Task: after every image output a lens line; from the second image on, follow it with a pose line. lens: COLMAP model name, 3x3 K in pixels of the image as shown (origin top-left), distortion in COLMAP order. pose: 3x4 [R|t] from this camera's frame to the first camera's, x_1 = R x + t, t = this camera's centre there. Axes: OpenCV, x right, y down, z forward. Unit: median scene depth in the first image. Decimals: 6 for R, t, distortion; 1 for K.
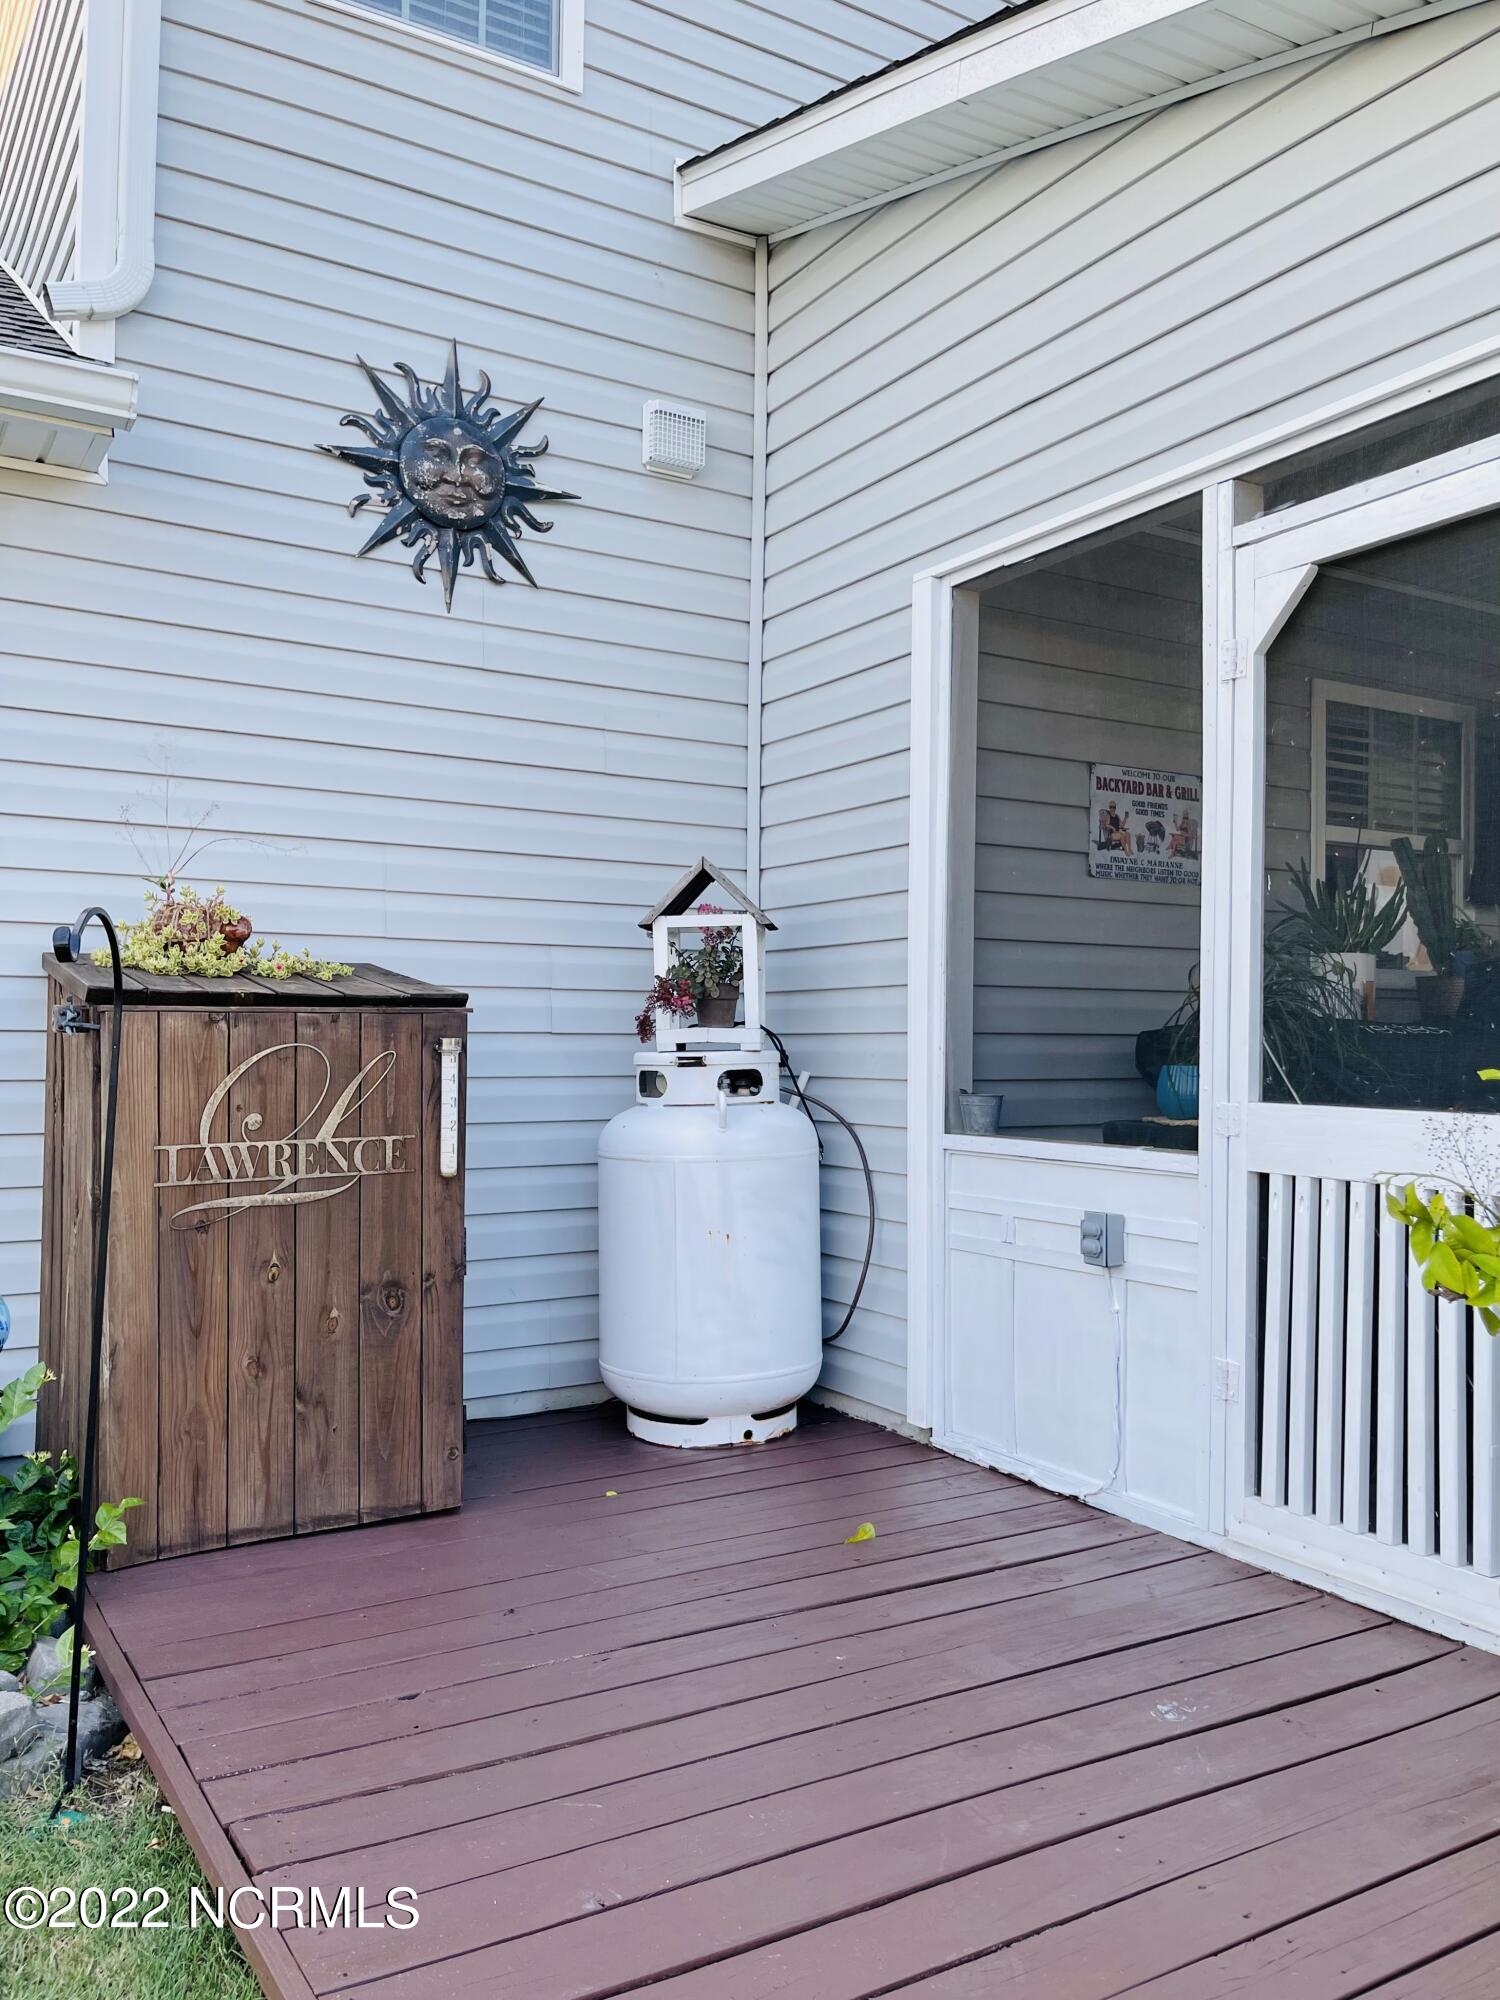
lens RADIAL K [[1563.7, 0, 750.0], [0, 1563.7, 1000.0], [0, 0, 1]] dist [0.031062, -0.005364]
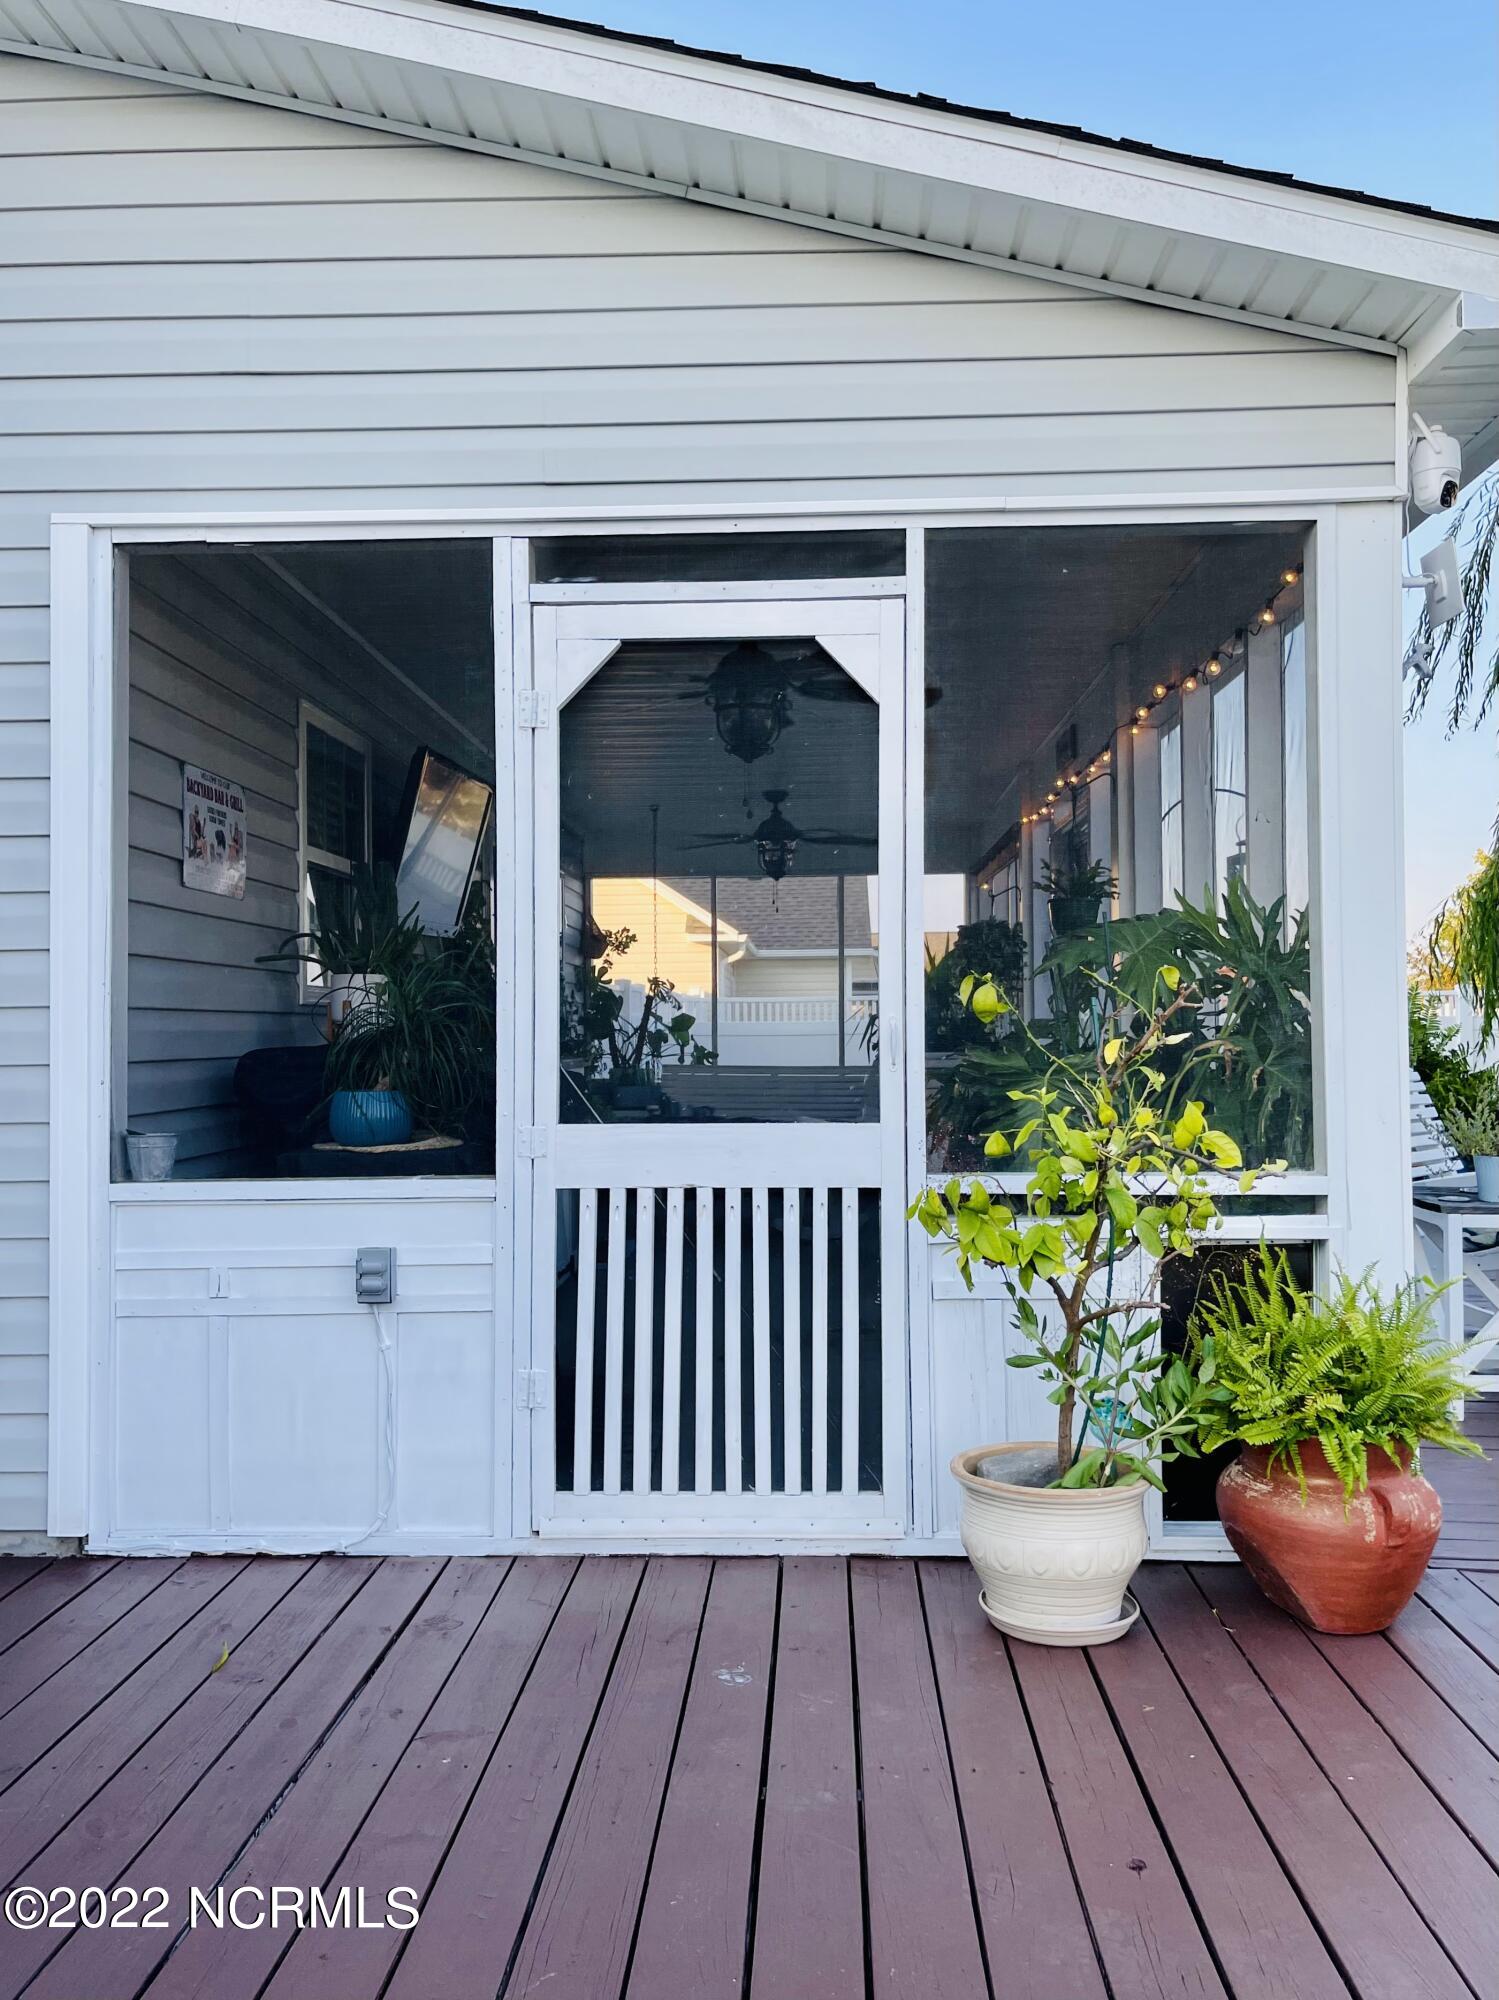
lens RADIAL K [[1619.1, 0, 752.7], [0, 1619.1, 985.8], [0, 0, 1]] dist [0.028453, -0.002202]
pose [[0.551484, 0.009704, 0.834129, -0.429899], [-0.007833, 0.999948, -0.006454, -0.019394], [-0.834149, -0.002975, 0.551532, 0.222722]]
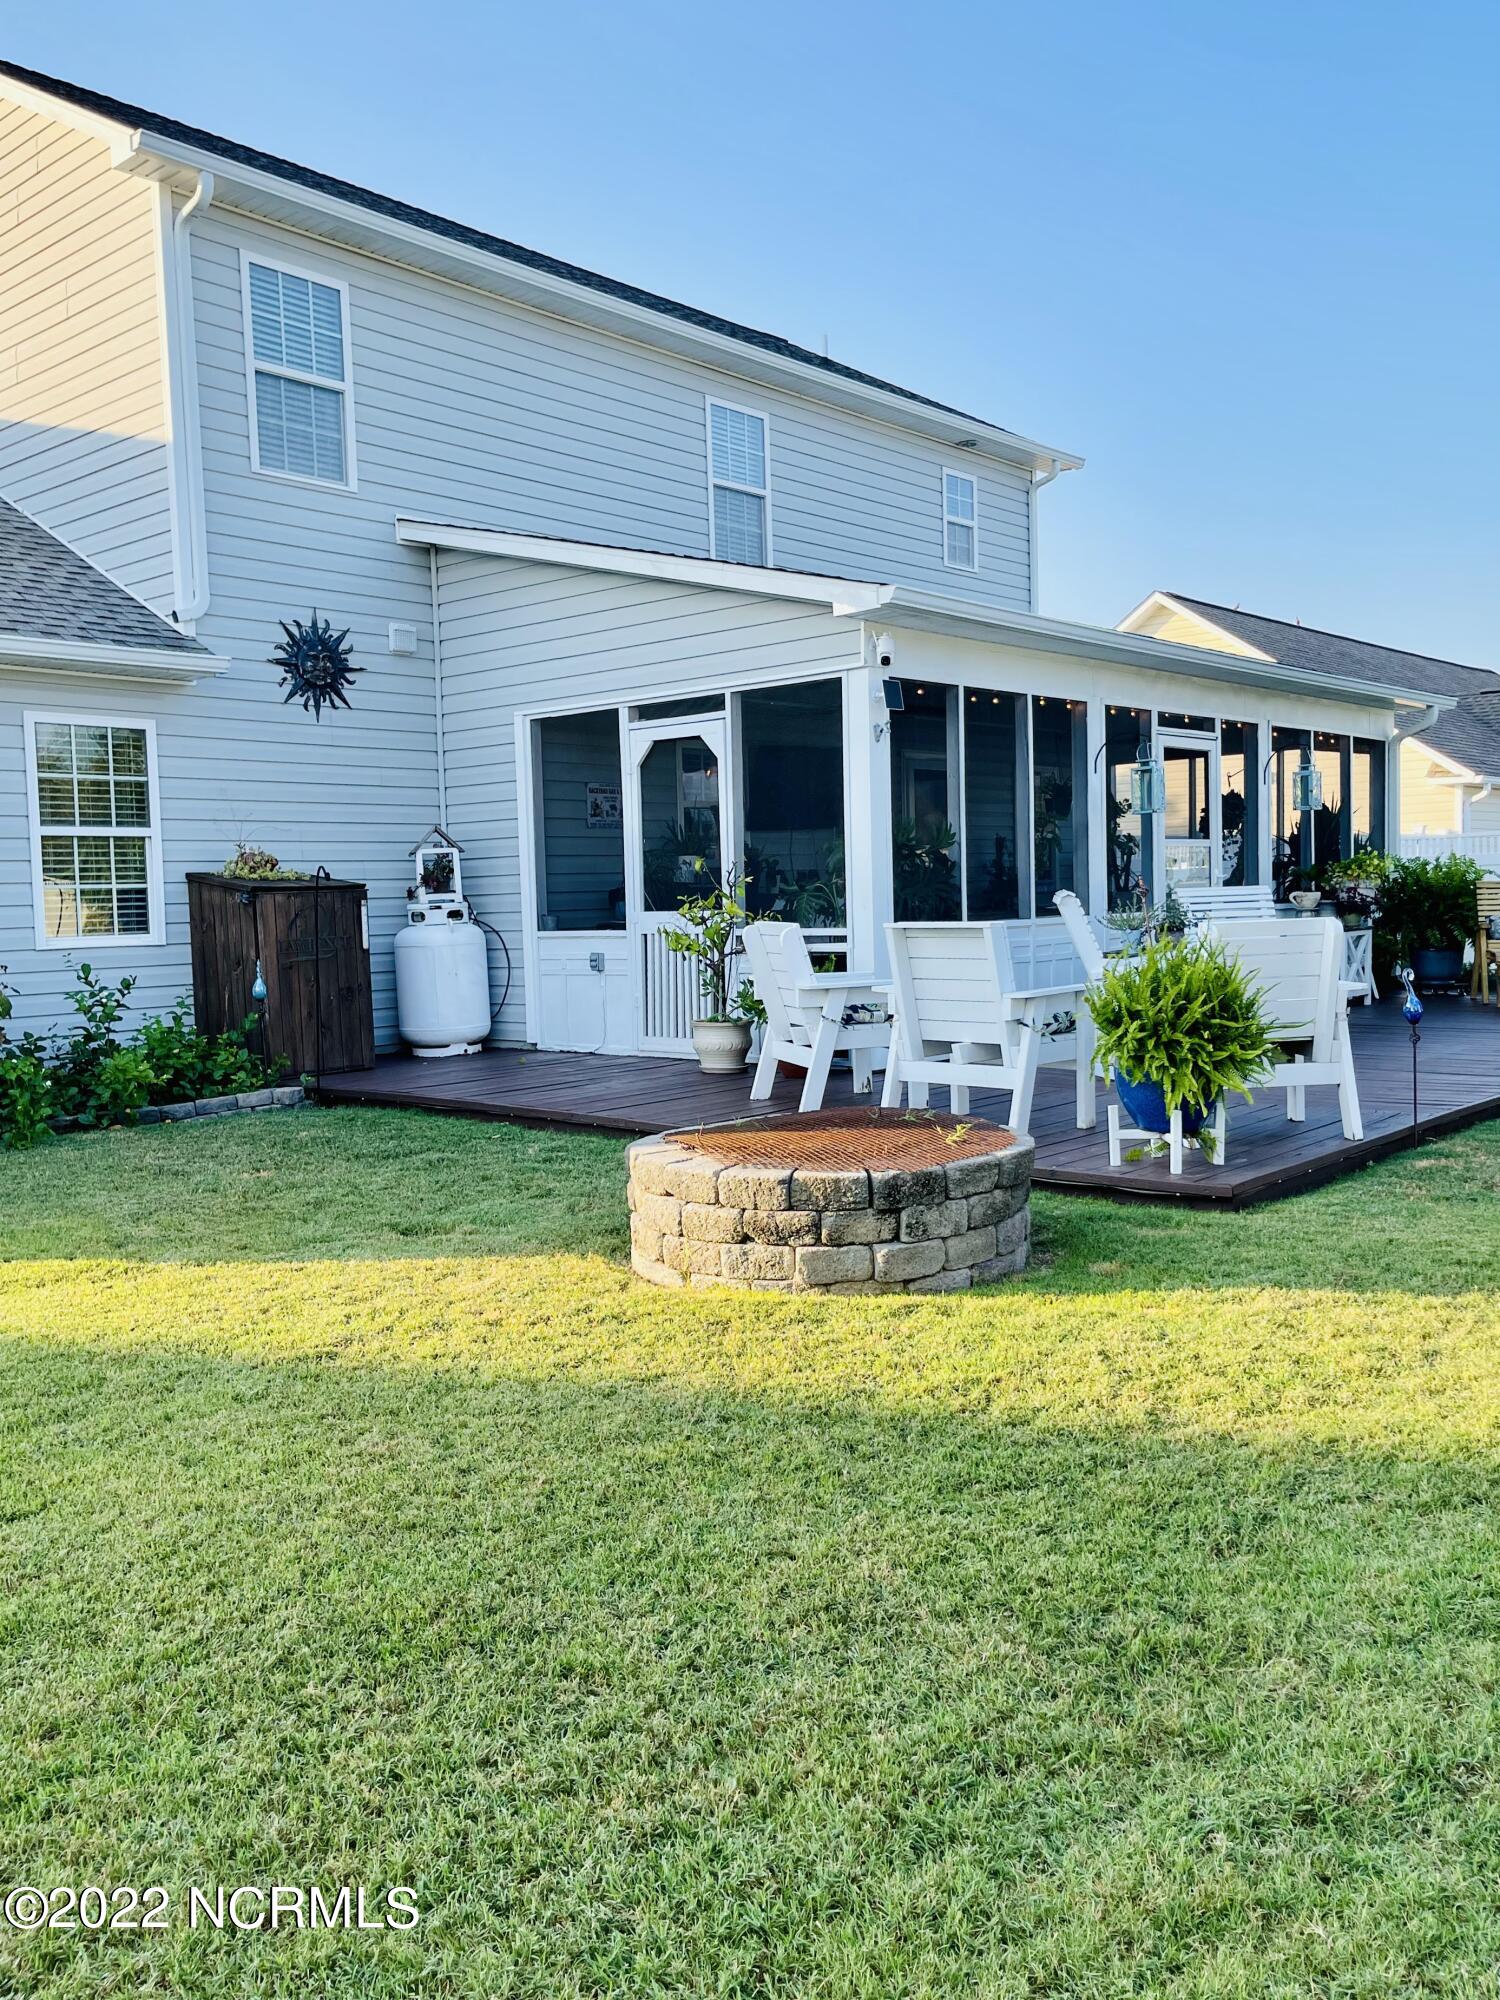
lens RADIAL K [[1635.2, 0, 750.0], [0, 1635.2, 1000.0], [0, 0, 1]] dist [0.167571, -0.000889]
pose [[0.952914, -0.054177, 0.298362, -0.369856], [0.028411, 0.995533, 0.090033, -0.038503], [-0.301907, -0.077317, 0.950197, -1.764315]]
